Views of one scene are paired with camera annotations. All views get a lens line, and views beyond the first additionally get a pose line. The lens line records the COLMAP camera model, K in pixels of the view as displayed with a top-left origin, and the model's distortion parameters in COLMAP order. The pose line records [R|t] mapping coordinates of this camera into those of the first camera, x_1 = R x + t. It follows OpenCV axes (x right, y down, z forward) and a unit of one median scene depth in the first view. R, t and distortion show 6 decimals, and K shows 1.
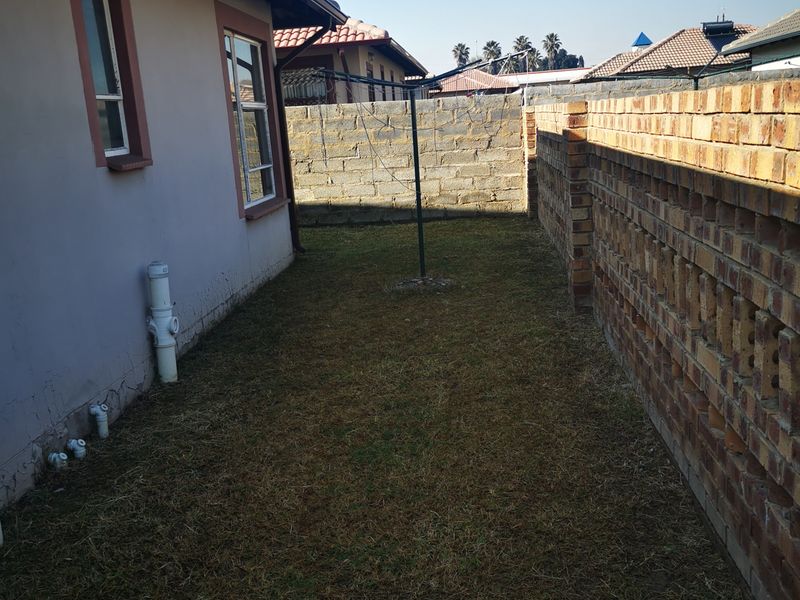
lens RADIAL K [[809.7, 0, 400.0], [0, 809.7, 300.0], [0, 0, 1]] dist [0.103491, 0.001200]
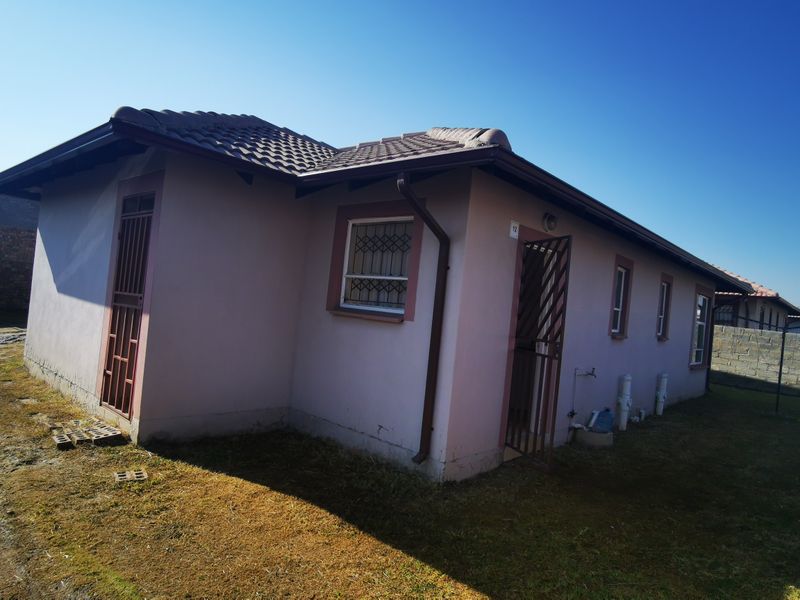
lens RADIAL K [[512.7, 0, 400.0], [0, 512.7, 300.0], [0, 0, 1]] dist [-0.003871, -0.000921]
pose [[0.787818, 0.148057, -0.597848, 0.006341], [-0.281539, 0.949898, -0.135758, 0.117842], [0.547794, 0.275270, 0.790030, -0.548389]]
